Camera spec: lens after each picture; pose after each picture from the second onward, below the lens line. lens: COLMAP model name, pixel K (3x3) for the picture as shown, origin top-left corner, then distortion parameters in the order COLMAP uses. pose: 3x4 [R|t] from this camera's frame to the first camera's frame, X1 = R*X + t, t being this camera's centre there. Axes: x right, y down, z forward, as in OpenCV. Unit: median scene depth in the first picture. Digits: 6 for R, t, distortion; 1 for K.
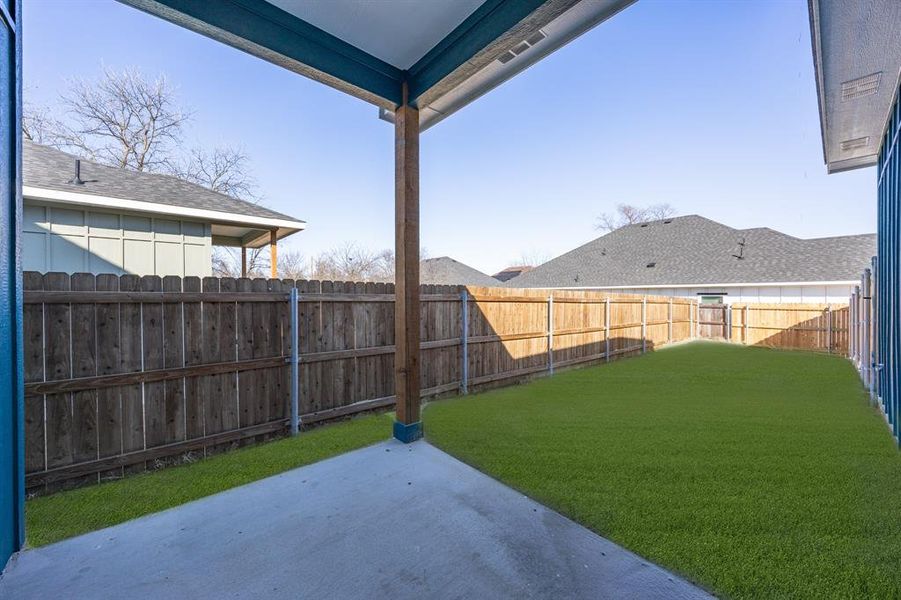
lens RADIAL K [[340.6, 0, 446.3], [0, 340.6, 299.9], [0, 0, 1]] dist [-0.002683, -0.000056]
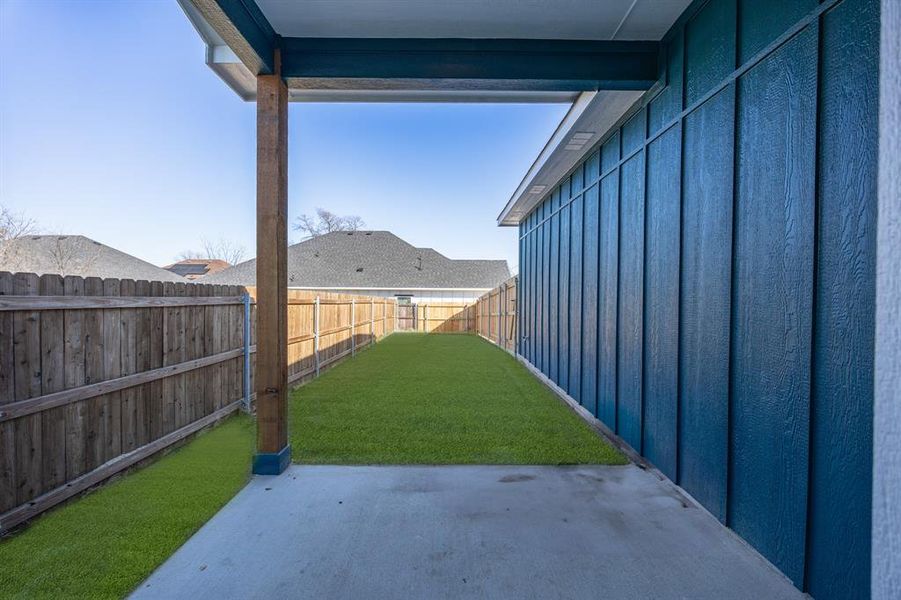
lens RADIAL K [[340.6, 0, 446.3], [0, 340.6, 299.9], [0, 0, 1]] dist [-0.002683, -0.000056]
pose [[0.658003, -0.001652, 0.753013, -0.199676], [-0.000425, 0.999997, 0.002565, -0.008072], [-0.753015, -0.002007, 0.658000, 0.050873]]
